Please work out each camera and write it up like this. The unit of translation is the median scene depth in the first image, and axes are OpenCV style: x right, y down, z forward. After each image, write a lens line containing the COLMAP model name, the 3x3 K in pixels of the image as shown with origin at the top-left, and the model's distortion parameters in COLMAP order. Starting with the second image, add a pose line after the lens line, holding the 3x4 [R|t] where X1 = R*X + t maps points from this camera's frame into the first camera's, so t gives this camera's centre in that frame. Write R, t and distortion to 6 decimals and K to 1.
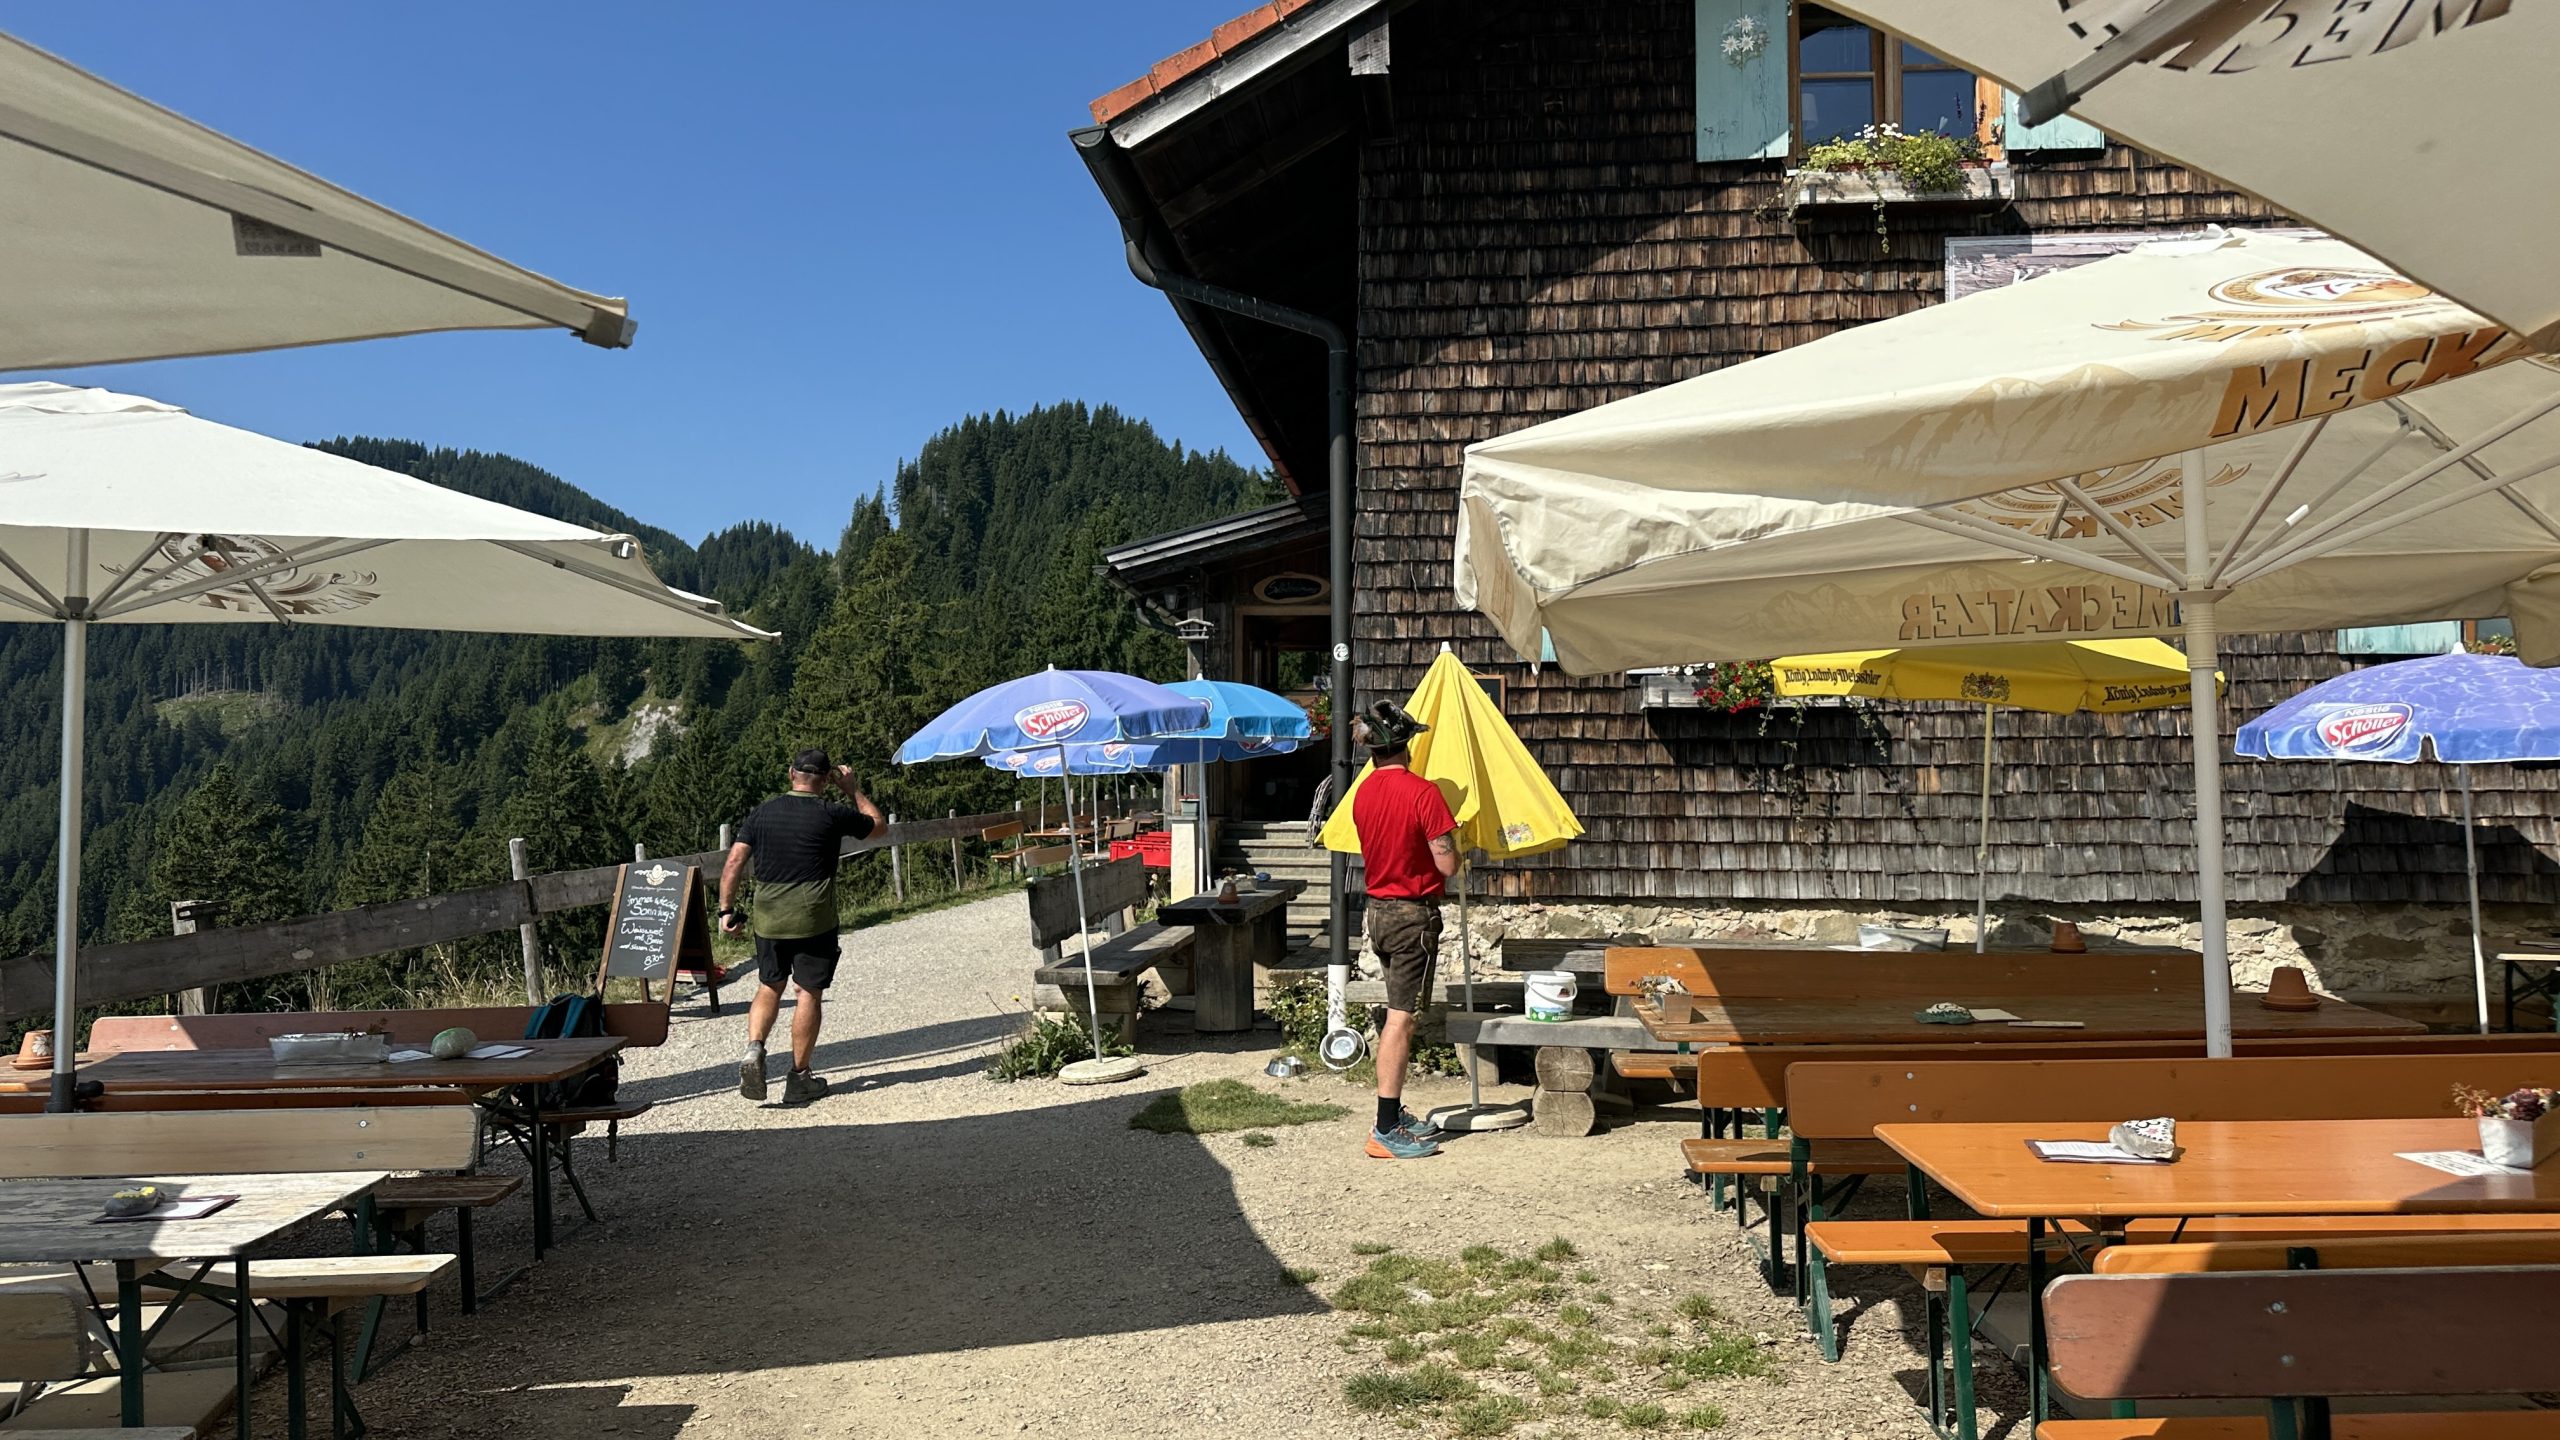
lens RADIAL K [[1942.4, 0, 1273.4], [0, 1942.4, 726.9], [0, 0, 1]] dist [-0.027133, -0.003975]
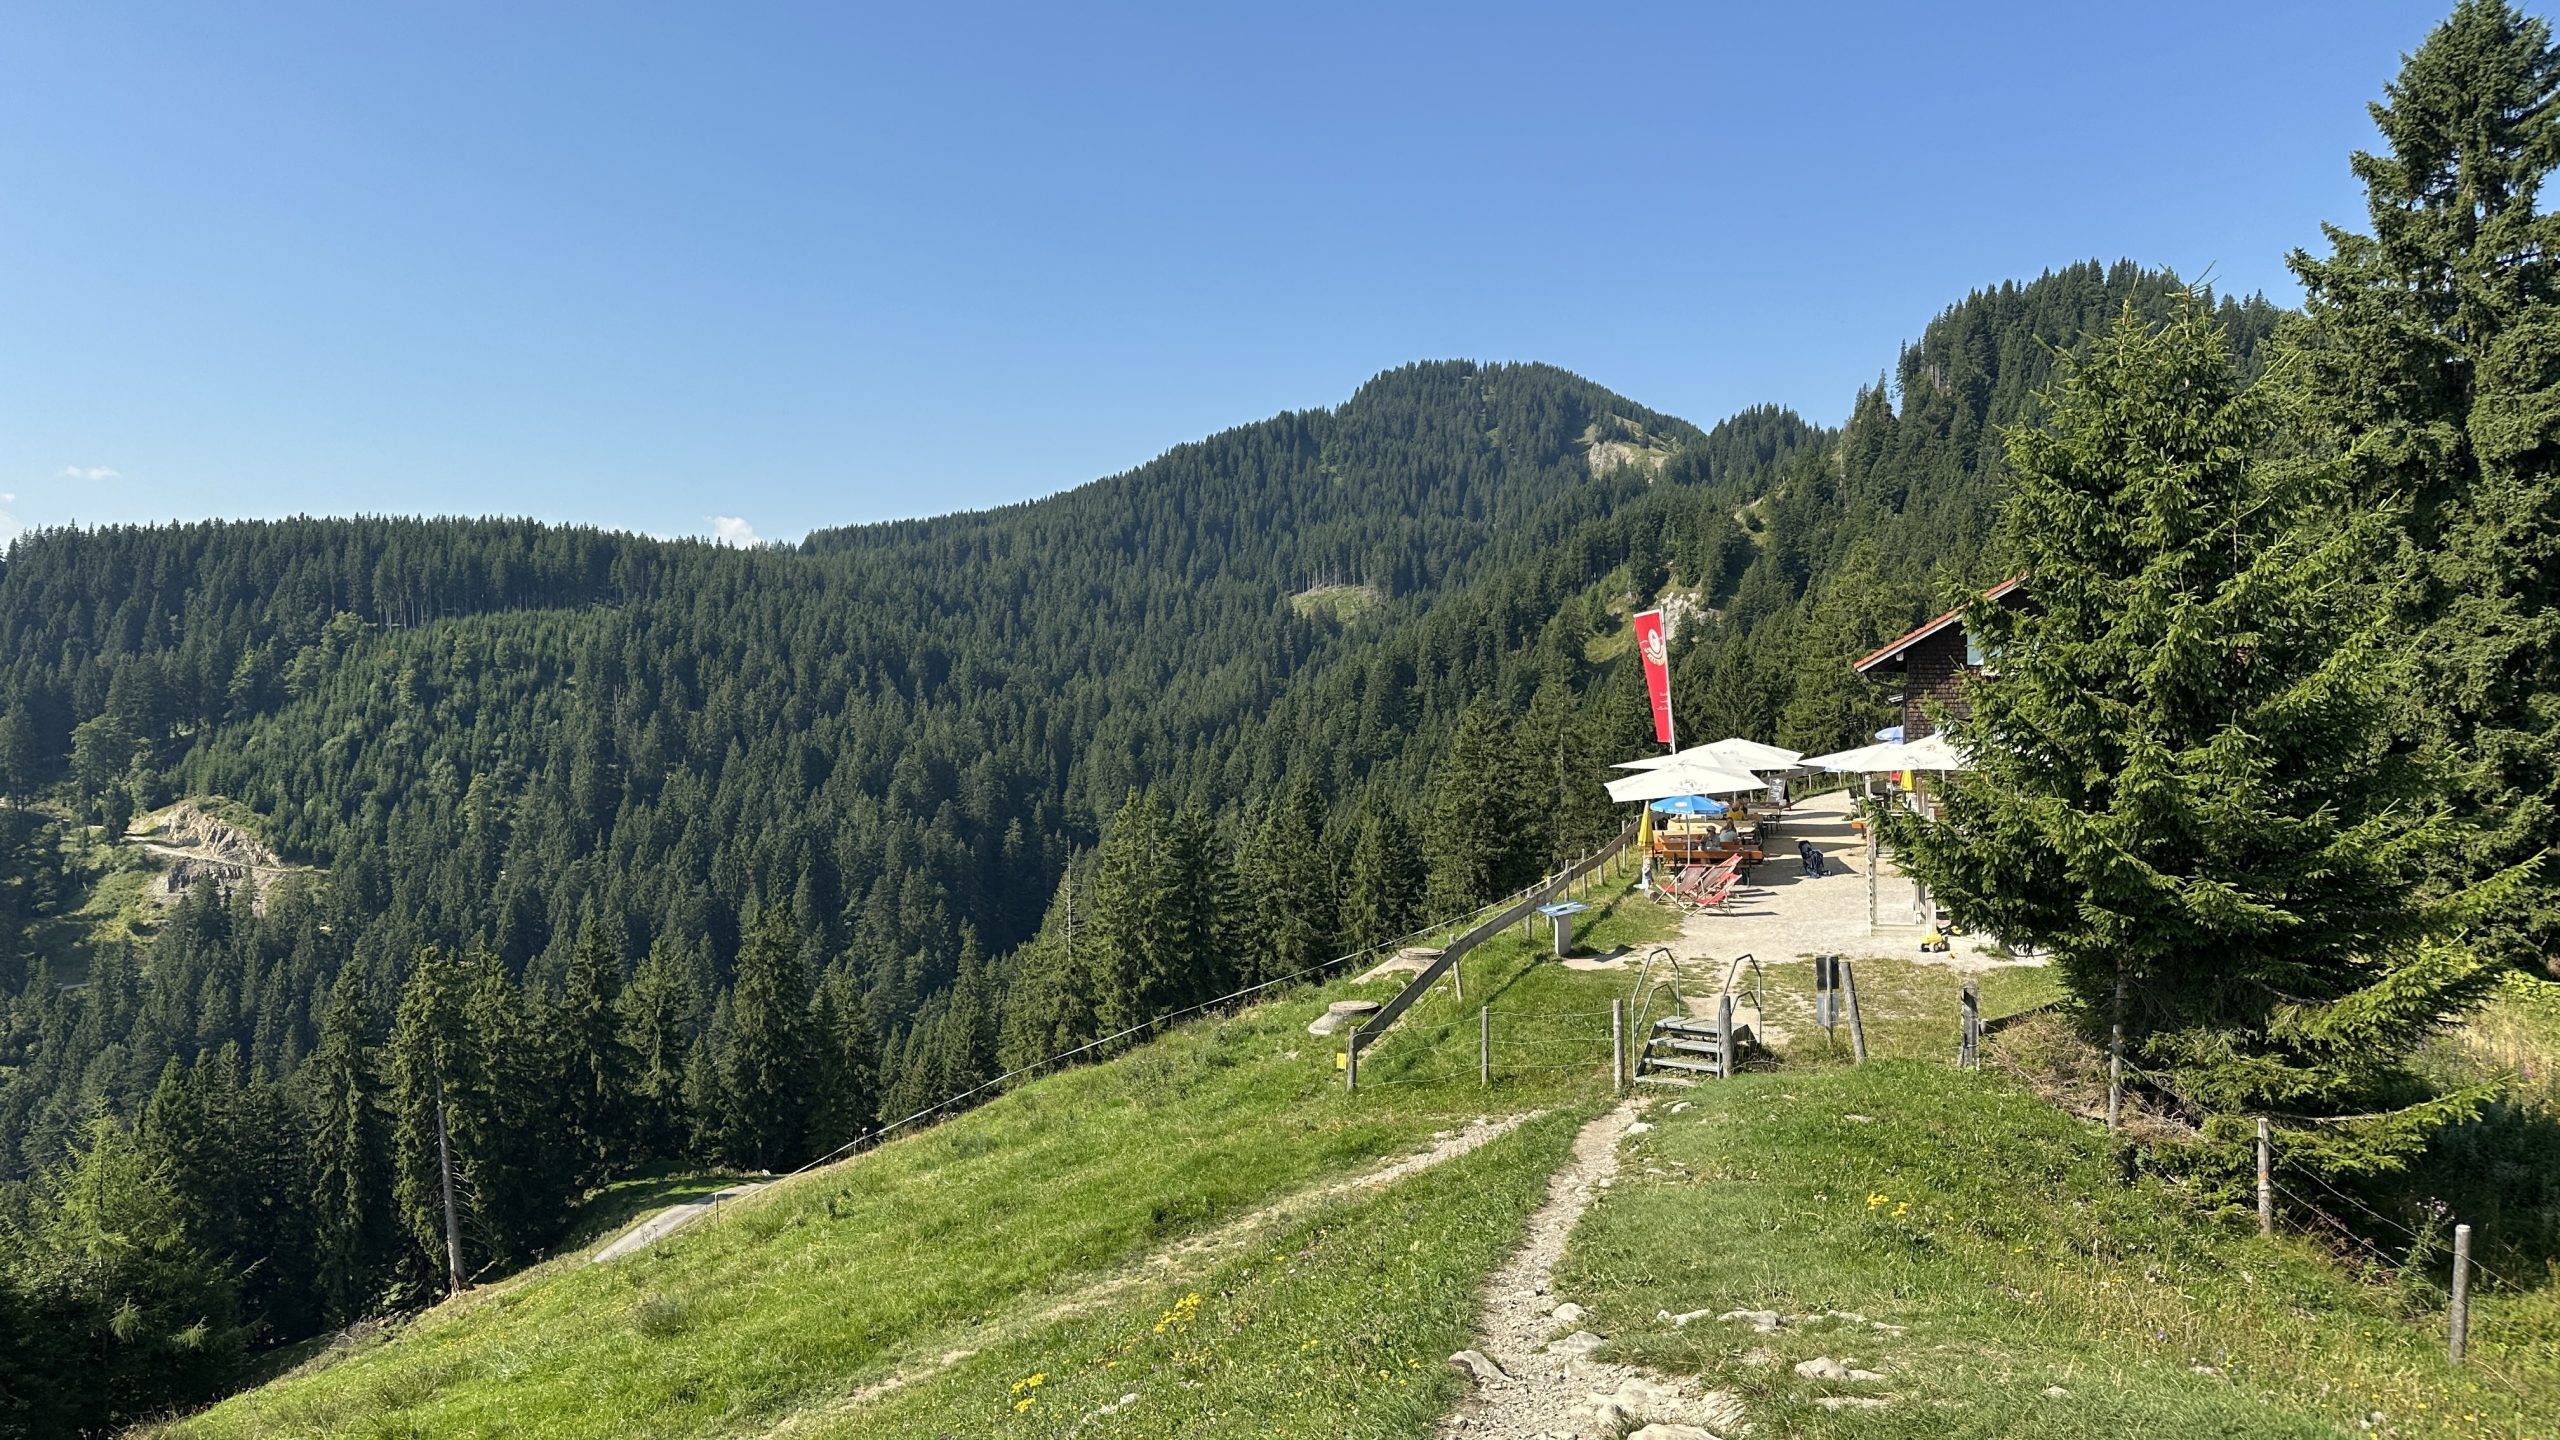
lens RADIAL K [[1942.4, 0, 1276.6], [0, 1942.4, 729.0], [0, 0, 1]] dist [-0.027133, -0.003975]
pose [[0.875012, 0.018454, -0.483749, 0.027056], [0.016377, 0.997573, 0.067678, -0.011710], [0.483824, -0.067141, 0.872586, -0.111729]]
